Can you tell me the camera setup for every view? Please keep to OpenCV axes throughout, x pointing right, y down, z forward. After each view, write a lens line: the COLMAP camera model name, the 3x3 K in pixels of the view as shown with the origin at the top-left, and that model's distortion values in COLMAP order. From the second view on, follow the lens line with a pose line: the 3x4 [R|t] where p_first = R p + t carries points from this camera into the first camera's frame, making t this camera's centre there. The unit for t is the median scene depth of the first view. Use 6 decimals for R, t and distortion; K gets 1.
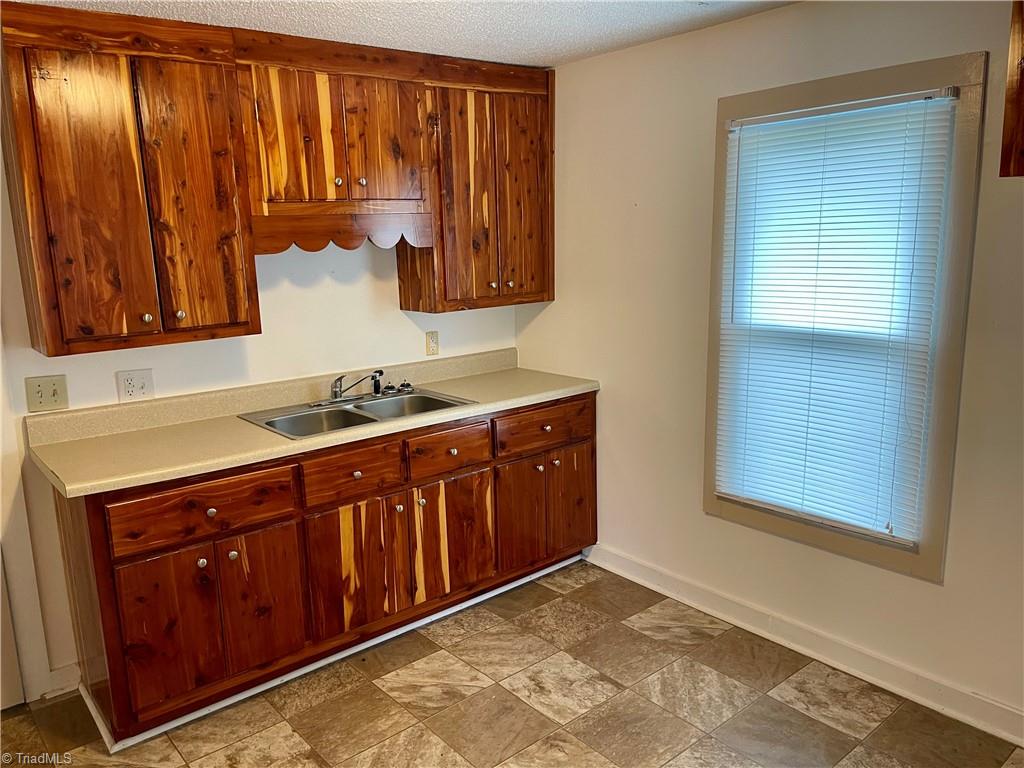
lens RADIAL K [[758.7, 0, 508.8], [0, 758.7, 387.9], [0, 0, 1]] dist [0.065779, -0.084077]
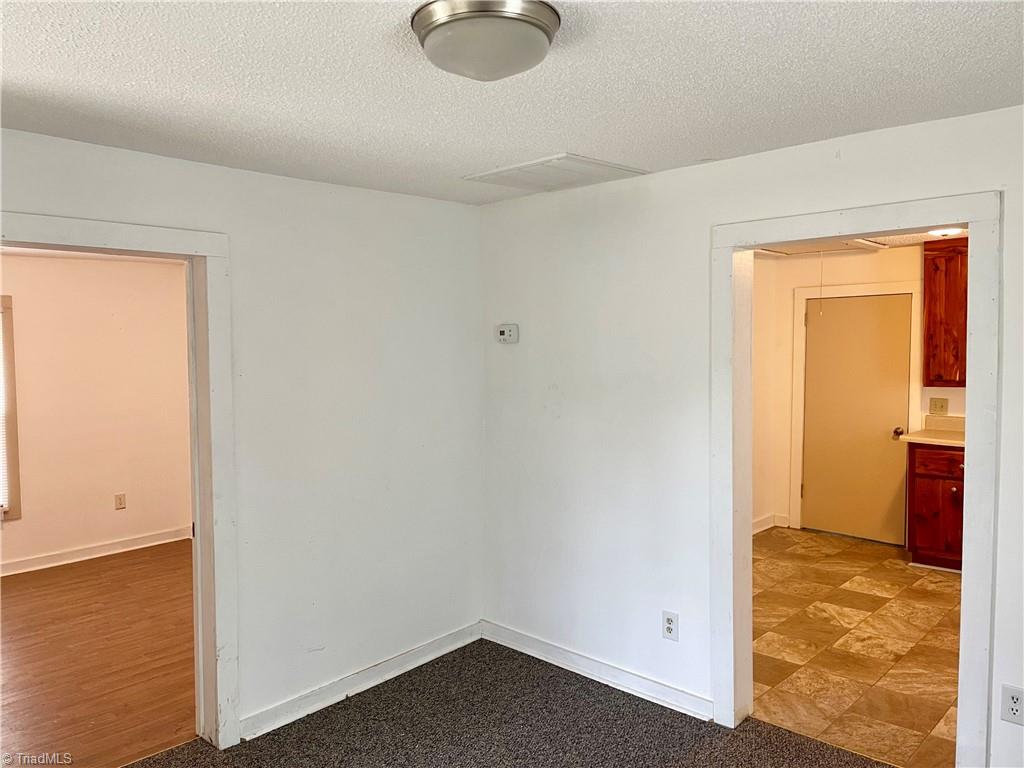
lens RADIAL K [[758.7, 0, 508.8], [0, 758.7, 387.9], [0, 0, 1]] dist [0.065779, -0.084077]
pose [[0.125705, 0.081885, -0.988683, 1.281466], [-0.179511, 0.982015, 0.058509, 0.043698], [0.975692, 0.170125, 0.138143, -0.447763]]
